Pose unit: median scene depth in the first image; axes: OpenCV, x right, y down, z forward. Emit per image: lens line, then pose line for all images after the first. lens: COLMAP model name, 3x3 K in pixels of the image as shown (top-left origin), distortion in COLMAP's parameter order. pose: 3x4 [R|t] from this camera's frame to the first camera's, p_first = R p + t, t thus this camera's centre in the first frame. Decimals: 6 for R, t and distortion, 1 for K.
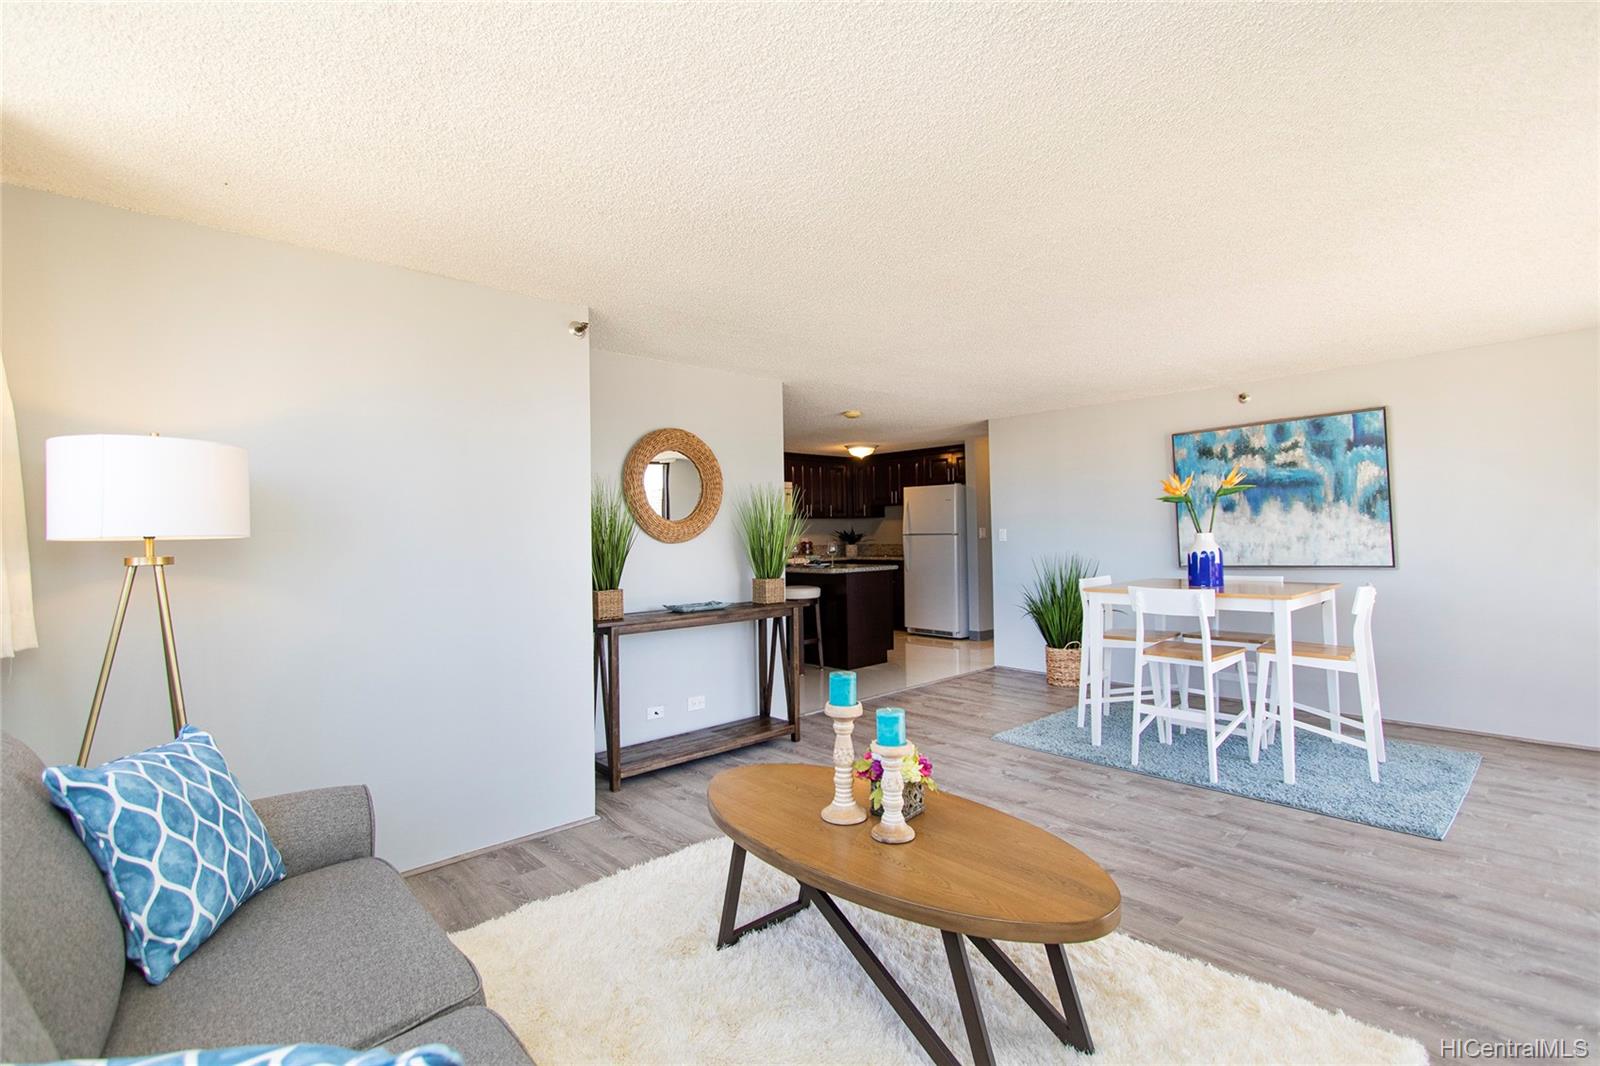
lens RADIAL K [[736.8, 0, 823.1], [0, 736.8, 514.0], [0, 0, 1]] dist [-0.001667, -0.001336]
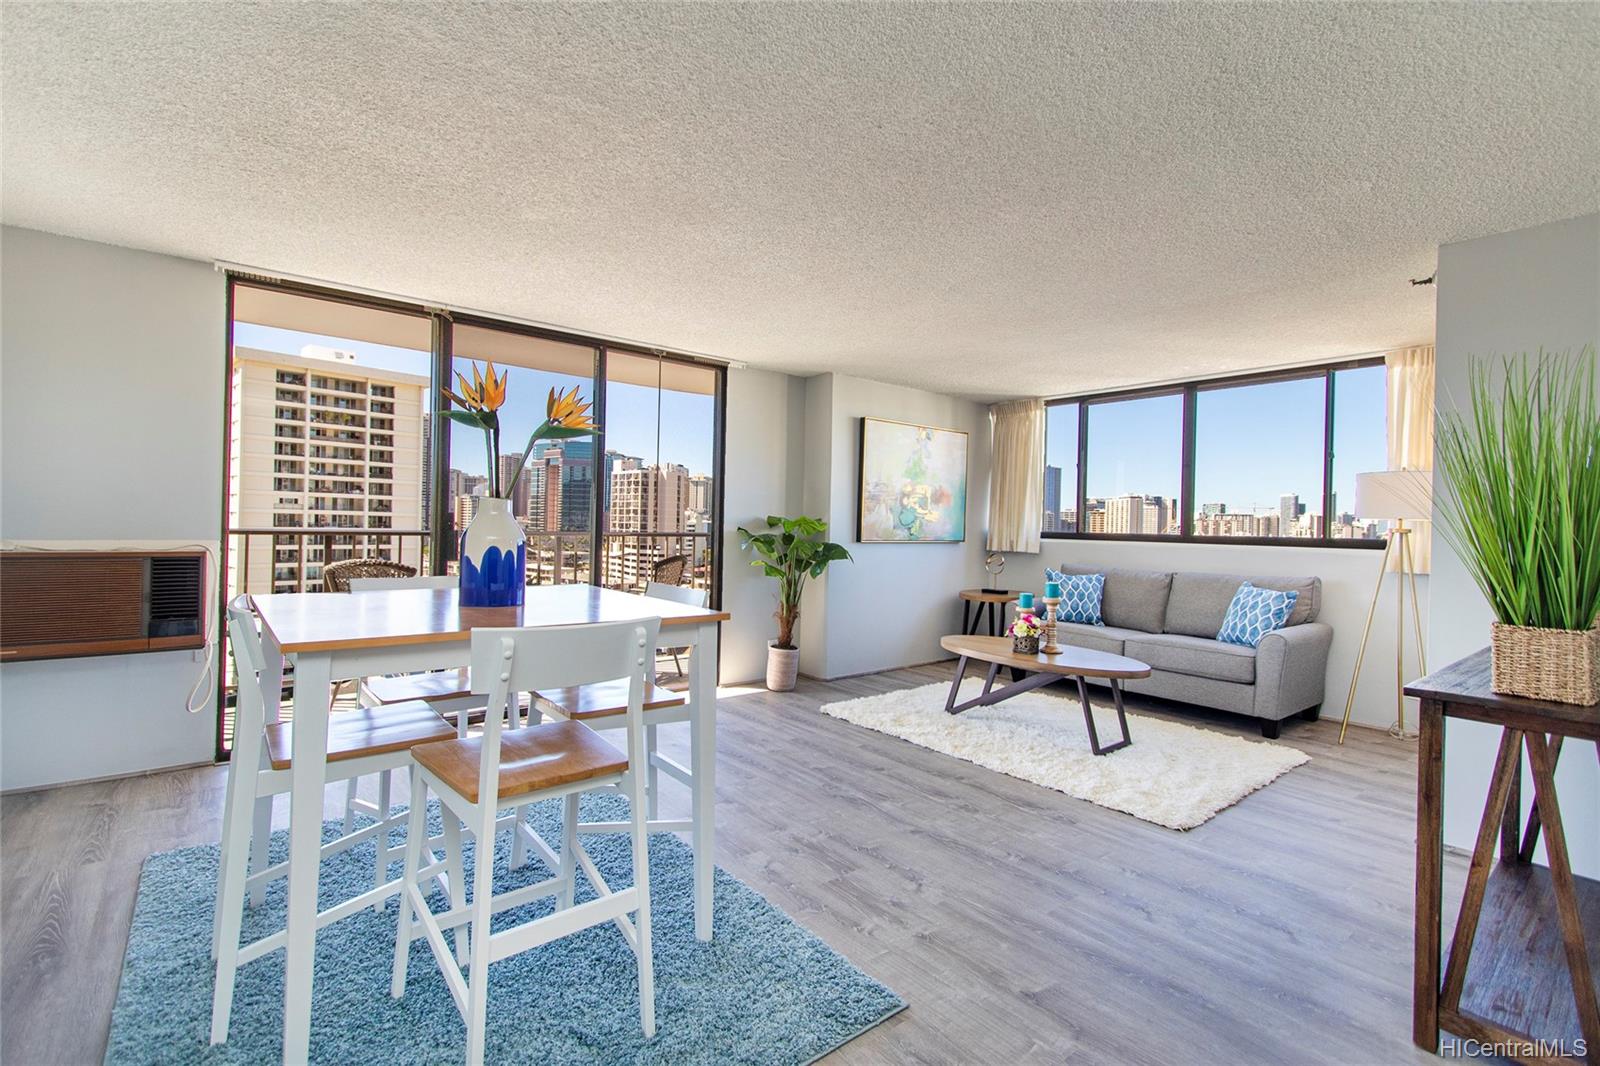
lens RADIAL K [[736.8, 0, 805.0], [0, 736.8, 523.9], [0, 0, 1]] dist [-0.001667, -0.001336]
pose [[-0.997412, -0.005256, 0.071699, 0.253879], [-0.007158, 0.999629, -0.026297, 0.044799], [-0.071535, -0.026743, -0.997080, 1.397656]]
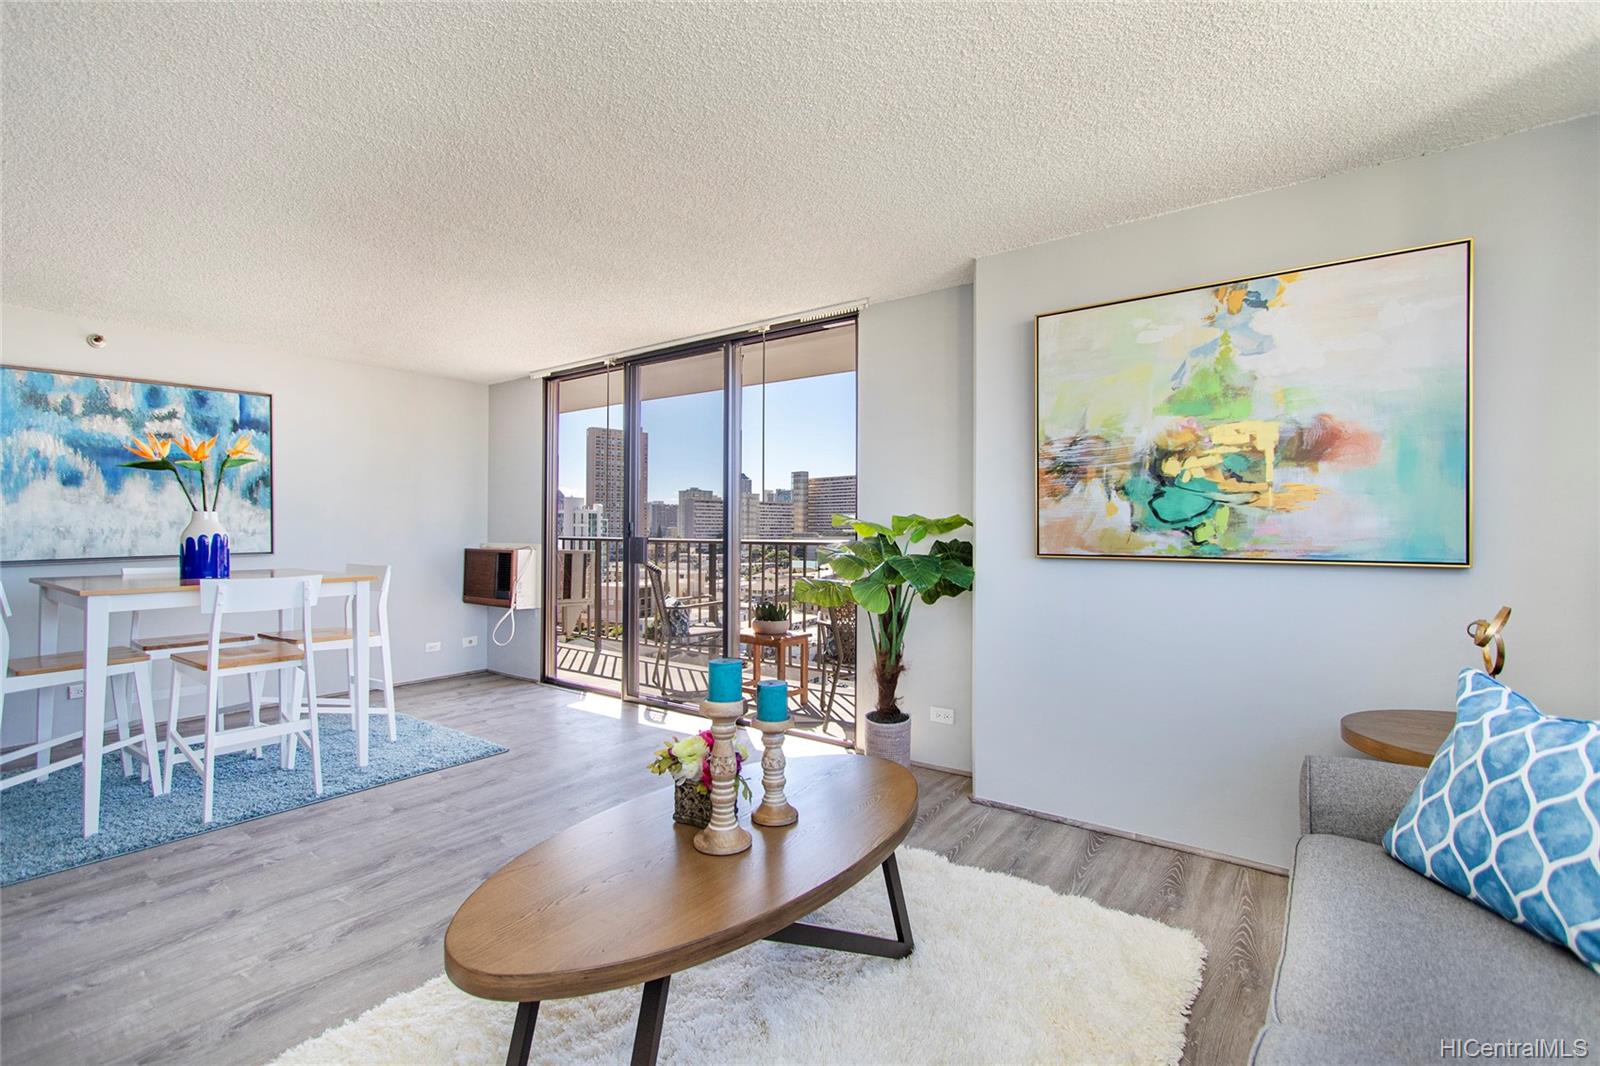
lens RADIAL K [[736.8, 0, 769.6], [0, 736.8, 526.6], [0, 0, 1]] dist [-0.001667, -0.001336]
pose [[-0.165033, 0.018093, 0.986122, -0.341547], [-0.030762, 0.999251, -0.023482, 0.038044], [-0.985808, -0.034211, -0.164353, 0.486863]]
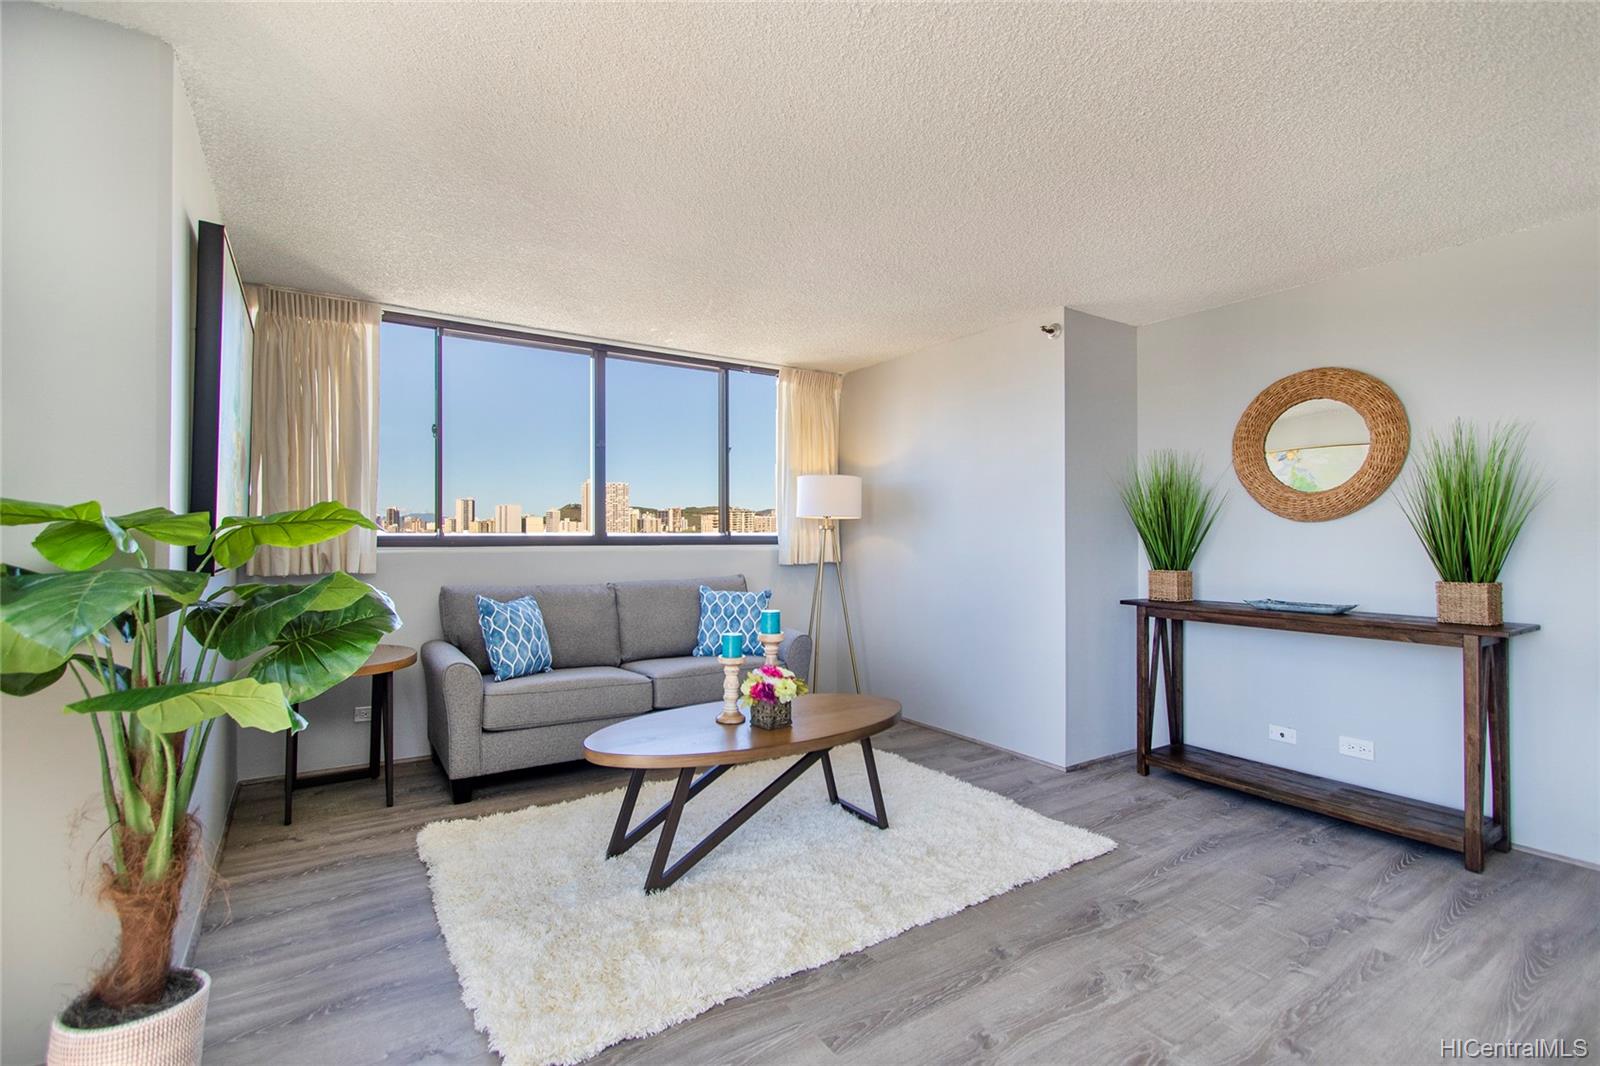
lens RADIAL K [[736.8, 0, 783.8], [0, 736.8, 533.6], [0, 0, 1]] dist [-0.001667, -0.001336]
pose [[-0.190188, 0.017824, -0.981586, 0.614636], [0.029605, 0.999485, 0.012413, 0.019948], [0.981301, -0.026699, -0.190617, 0.572087]]
